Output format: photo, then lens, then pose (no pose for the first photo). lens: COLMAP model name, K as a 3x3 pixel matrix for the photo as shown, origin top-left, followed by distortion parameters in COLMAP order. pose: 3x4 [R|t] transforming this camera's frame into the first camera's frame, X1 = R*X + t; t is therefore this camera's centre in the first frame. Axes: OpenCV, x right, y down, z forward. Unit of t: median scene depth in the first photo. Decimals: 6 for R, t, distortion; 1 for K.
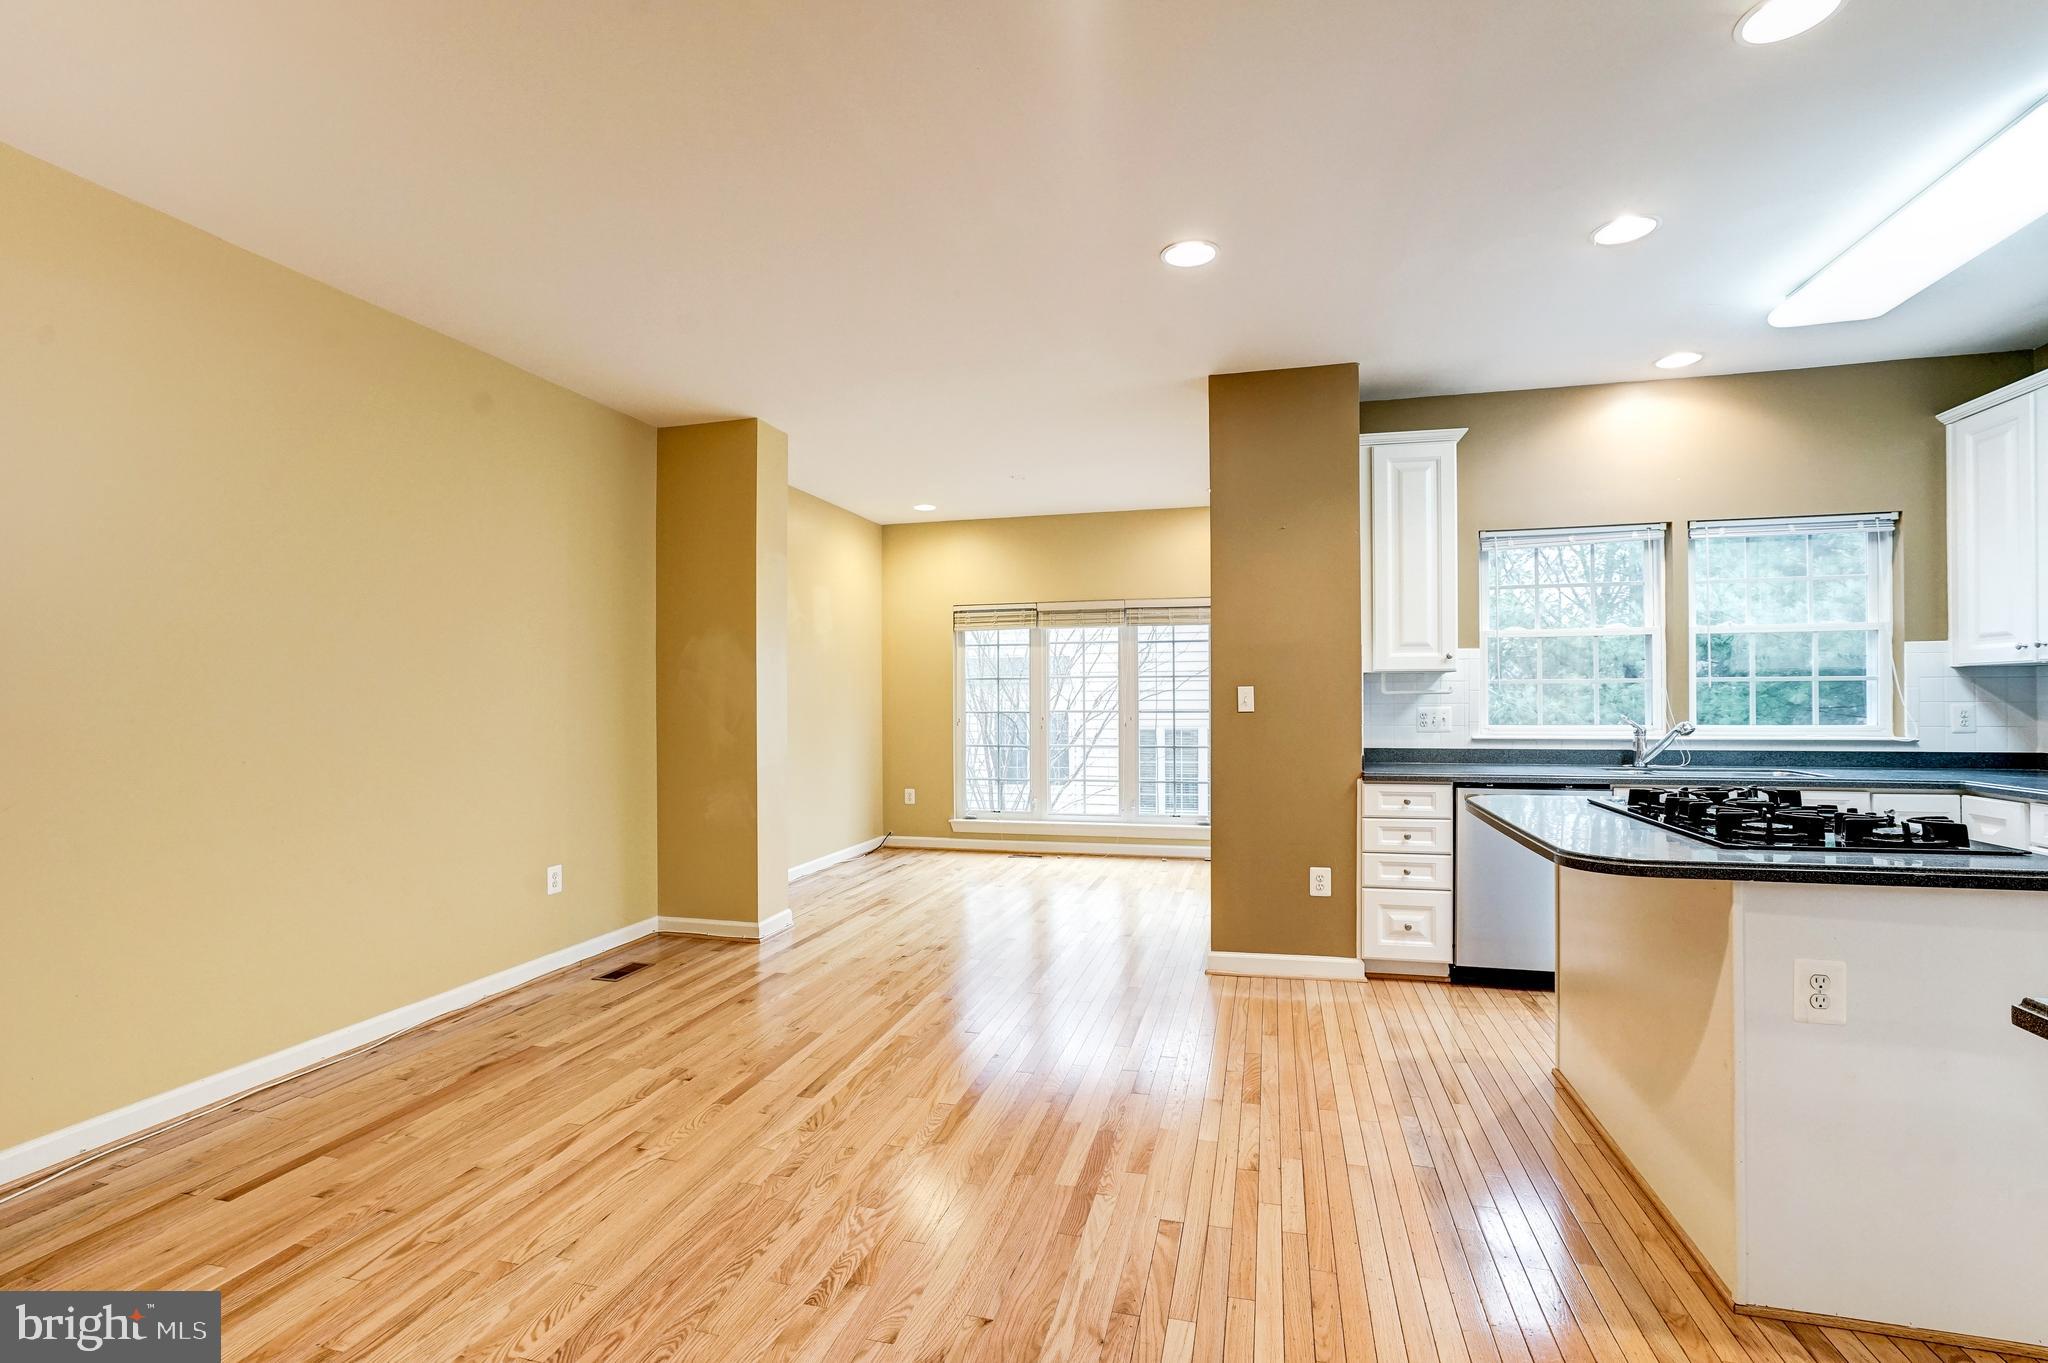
lens RADIAL K [[938.3, 0, 1022.9], [0, 938.3, 688.0], [0, 0, 1]] dist [-0.048379, 0.026551]
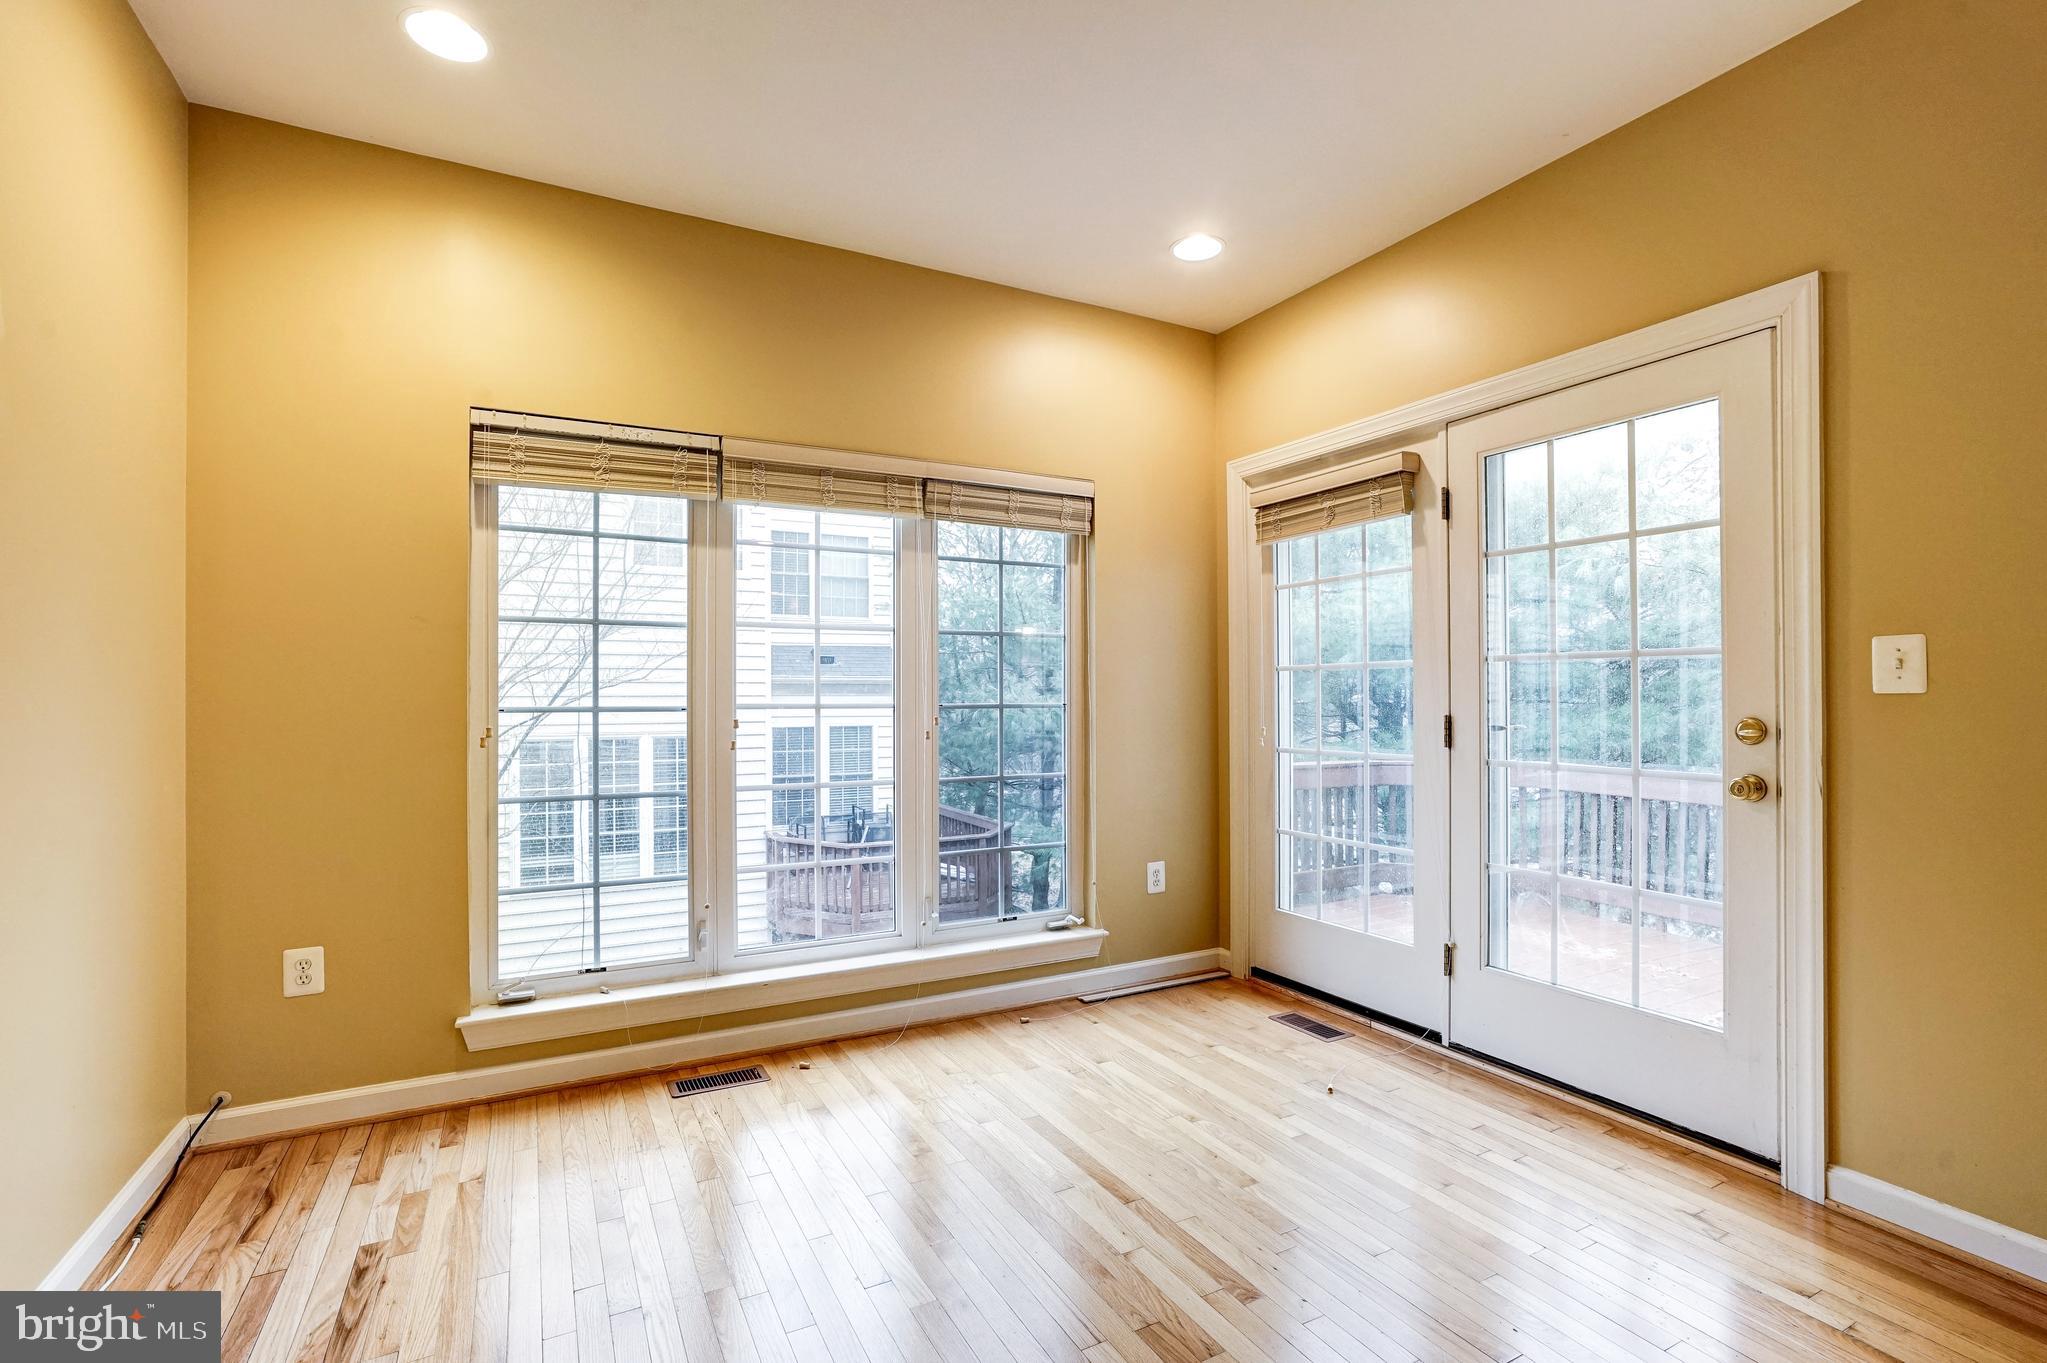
lens RADIAL K [[943.4, 0, 1017.7], [0, 943.4, 692.4], [0, 0, 1]] dist [-0.044425, 0.027437]
pose [[0.735745, 0.005135, 0.677240, -0.300103], [-0.007088, 0.999975, 0.000118, 0.033214], [-0.677222, -0.004888, 0.735762, 1.140140]]
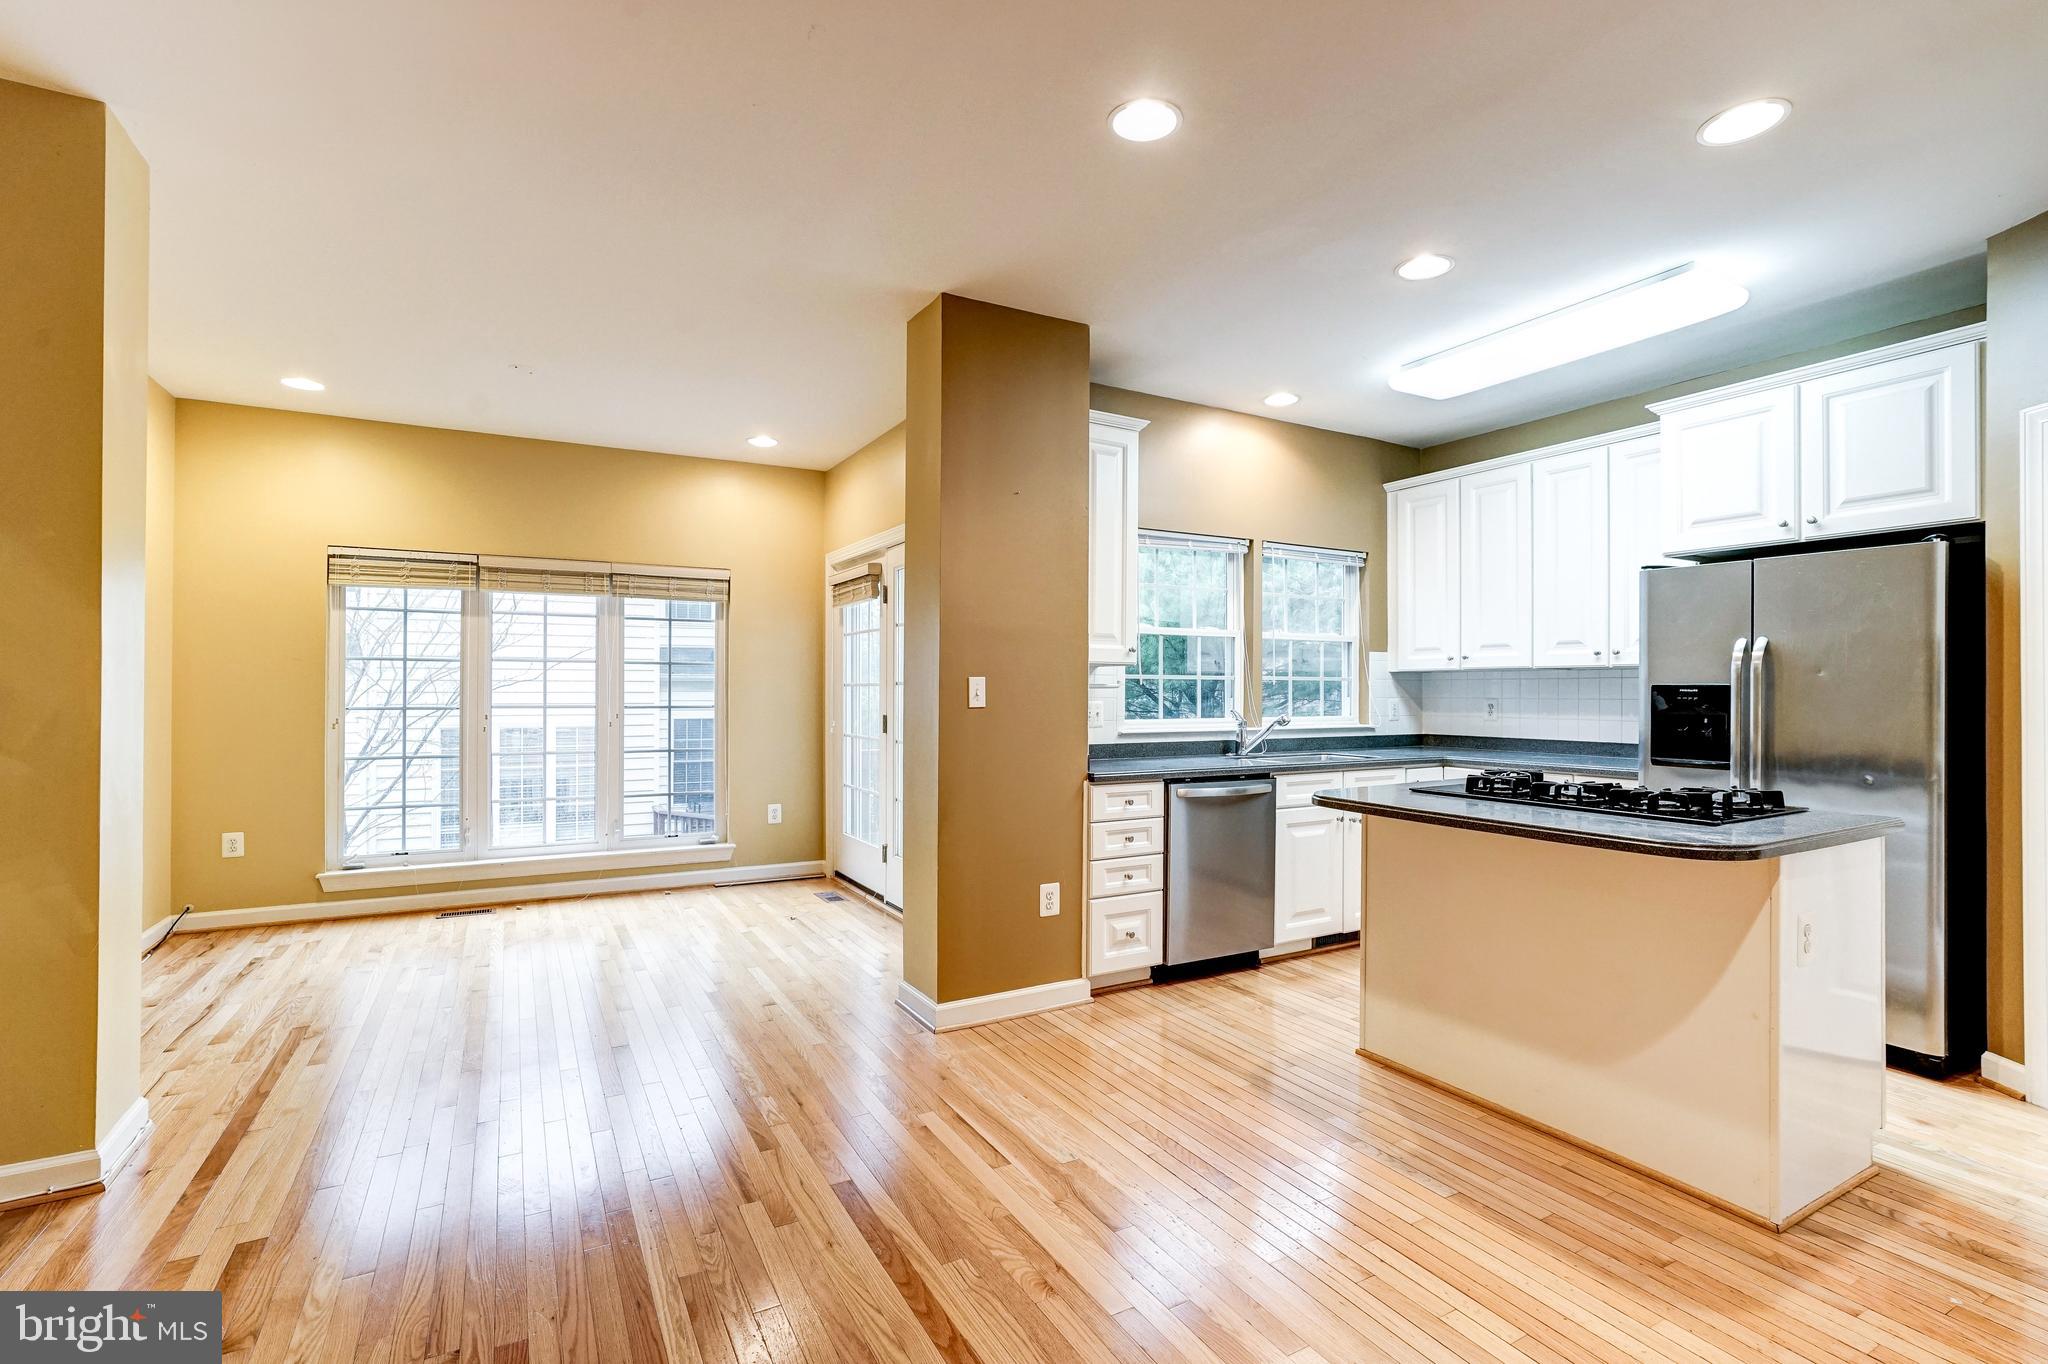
lens RADIAL K [[938.3, 0, 1022.9], [0, 938.3, 688.5], [0, 0, 1]] dist [-0.048379, 0.026551]
pose [[0.720210, 0.008956, 0.693698, -0.319165], [-0.014174, 0.999898, 0.001807, 0.006481], [-0.693611, -0.011134, 0.720264, 0.382277]]
